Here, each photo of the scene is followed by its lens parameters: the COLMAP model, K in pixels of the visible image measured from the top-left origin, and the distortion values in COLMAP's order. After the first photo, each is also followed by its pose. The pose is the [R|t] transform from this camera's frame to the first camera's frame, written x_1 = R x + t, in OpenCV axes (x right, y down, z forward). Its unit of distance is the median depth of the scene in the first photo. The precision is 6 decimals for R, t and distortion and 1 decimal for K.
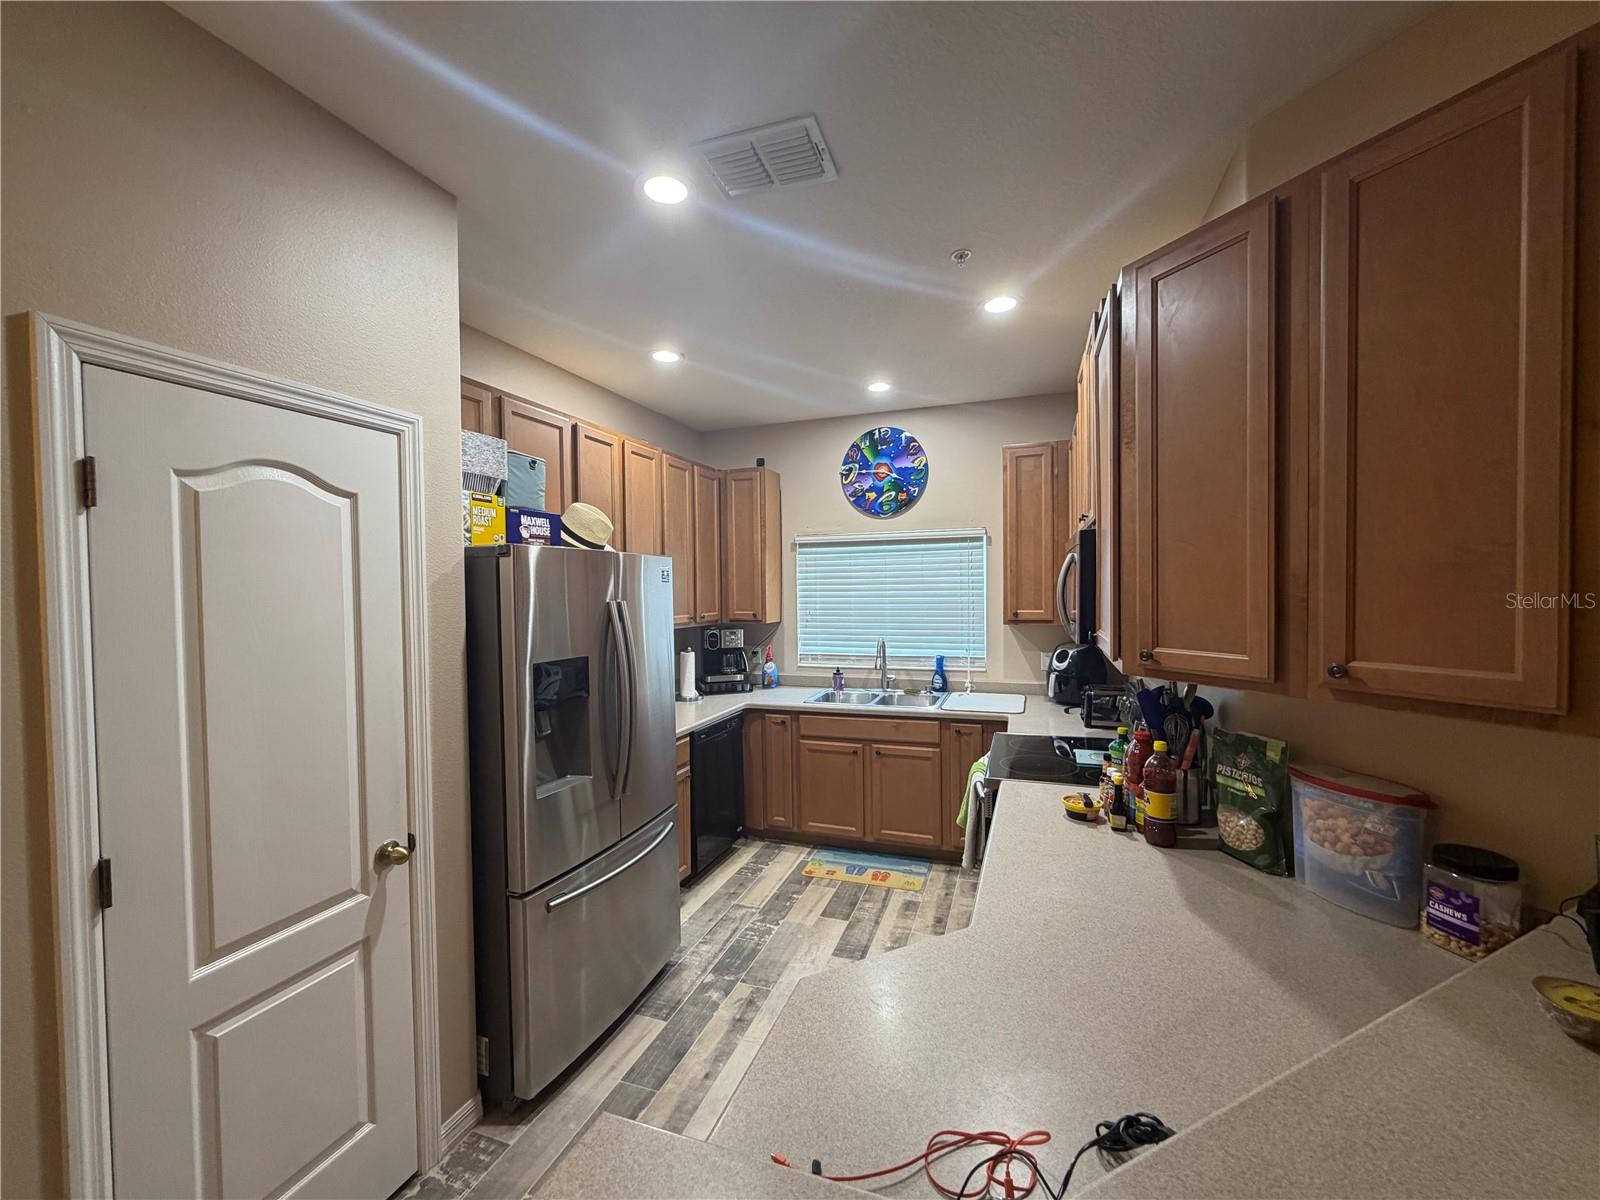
lens RADIAL K [[633.8, 0, 796.7], [0, 633.8, 602.4], [0, 0, 1]] dist [0.002298, -0.001413]
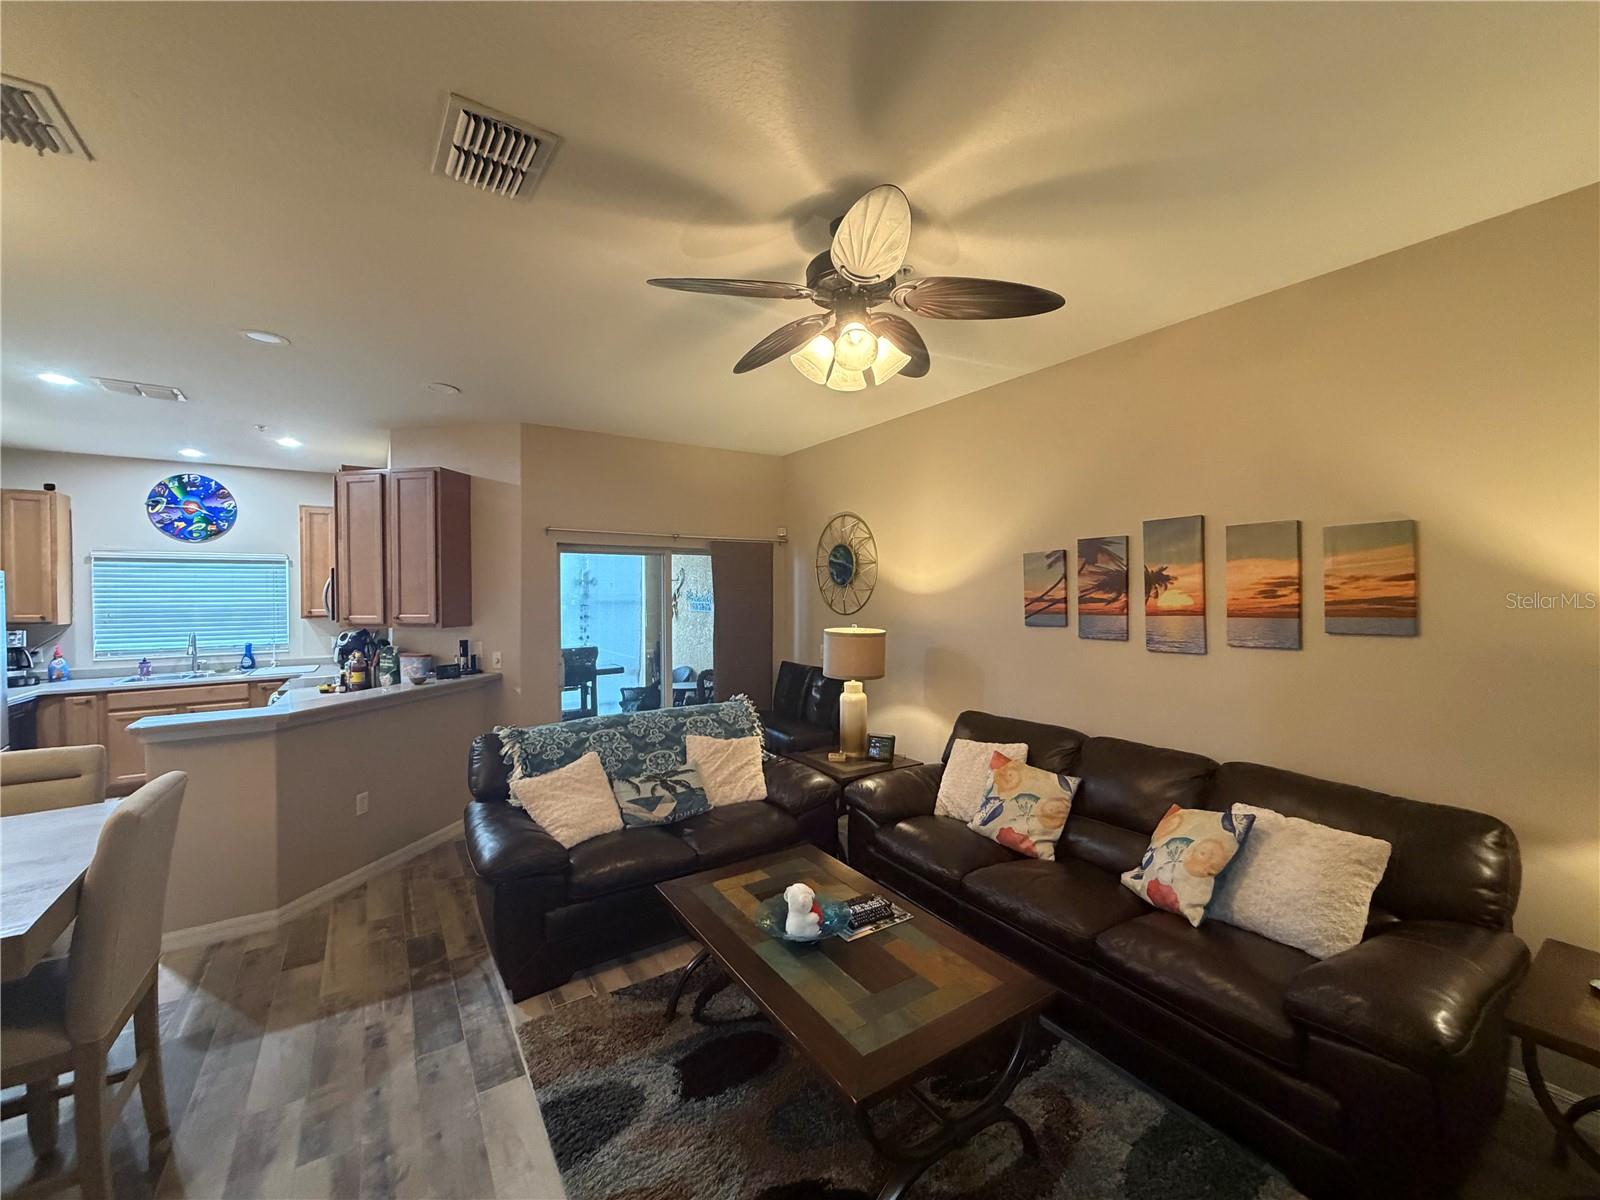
lens RADIAL K [[633.8, 0, 793.4], [0, 633.8, 599.0], [0, 0, 1]] dist [0.002298, -0.001413]
pose [[0.595645, 0.001445, 0.803247, -0.181560], [0.017341, 0.999742, -0.014658, 0.026287], [-0.803061, 0.022660, 0.595466, -0.799830]]
